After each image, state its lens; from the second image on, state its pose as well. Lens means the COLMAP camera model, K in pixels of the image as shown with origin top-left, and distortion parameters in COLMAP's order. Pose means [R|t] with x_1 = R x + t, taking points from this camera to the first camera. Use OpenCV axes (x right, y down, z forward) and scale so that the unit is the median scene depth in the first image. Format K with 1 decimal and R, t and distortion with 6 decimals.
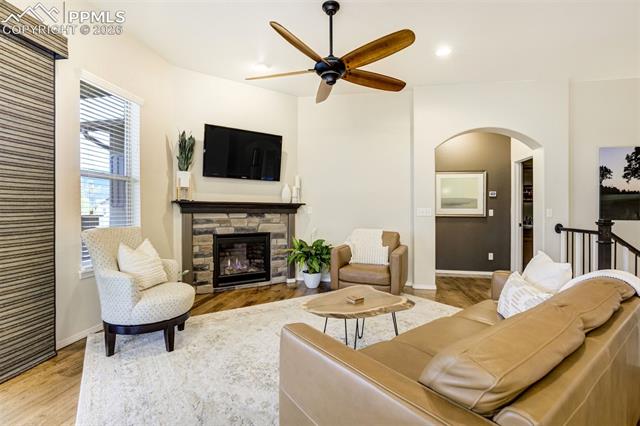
lens RADIAL K [[304.0, 0, 305.0], [0, 304.0, 208.3], [0, 0, 1]] dist [-0.022514, 0.008048]
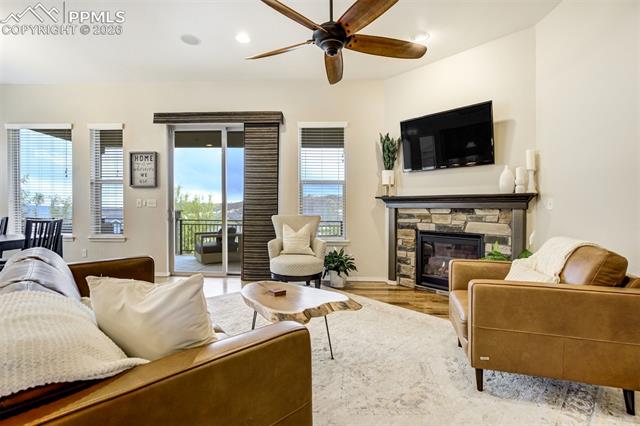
lens RADIAL K [[304.0, 0, 335.4], [0, 304.0, 213.7], [0, 0, 1]] dist [-0.022514, 0.008048]
pose [[0.157318, 0.007584, -0.987519, 0.611460], [-0.006518, 0.999957, 0.006641, 0.028407], [0.987527, 0.005392, 0.157360, 0.568274]]
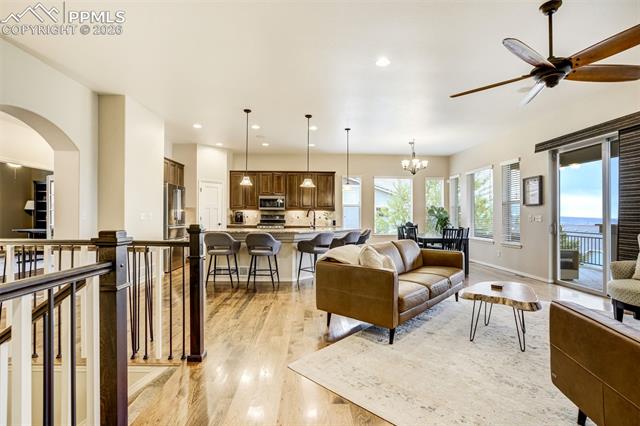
lens RADIAL K [[304.0, 0, 317.3], [0, 304.0, 213.9], [0, 0, 1]] dist [-0.022514, 0.008048]
pose [[-0.972920, -0.014867, -0.230664, 0.661450], [-0.012307, 0.999846, -0.012533, 0.009727], [0.230815, -0.009355, -0.972953, 1.133833]]
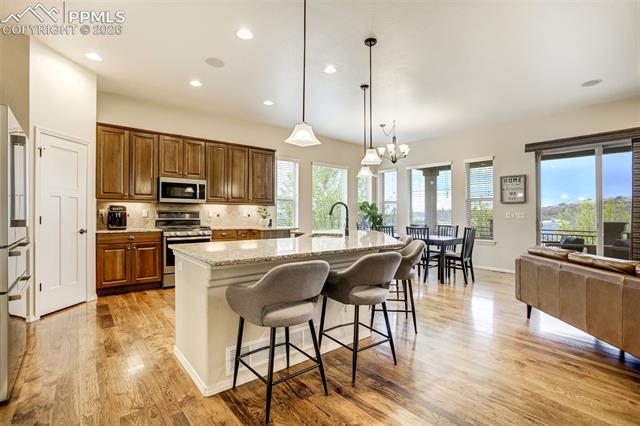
lens RADIAL K [[304.0, 0, 312.7], [0, 304.0, 212.4], [0, 0, 1]] dist [-0.022514, 0.008048]
pose [[-0.634402, -0.012161, -0.772908, 1.071113], [-0.006540, 0.999925, -0.010364, 0.006699], [0.772976, -0.001520, -0.634434, 0.221536]]
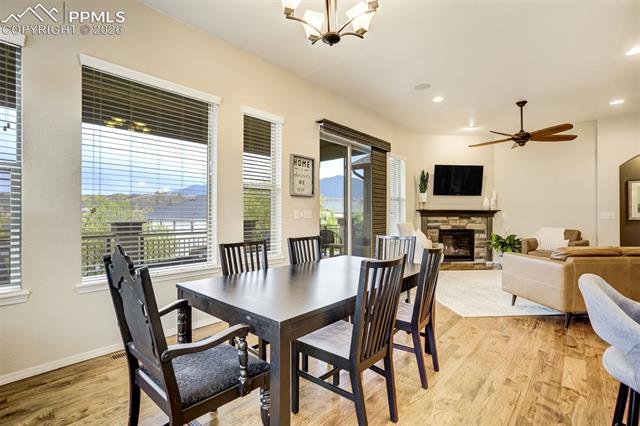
lens RADIAL K [[304.0, 0, 320.2], [0, 304.0, 218.7], [0, 0, 1]] dist [-0.022514, 0.008048]
pose [[0.875183, 0.000966, -0.483791, -0.062710], [0.005922, 0.999902, 0.012709, 0.002435], [0.483756, -0.013987, 0.875091, -0.760930]]
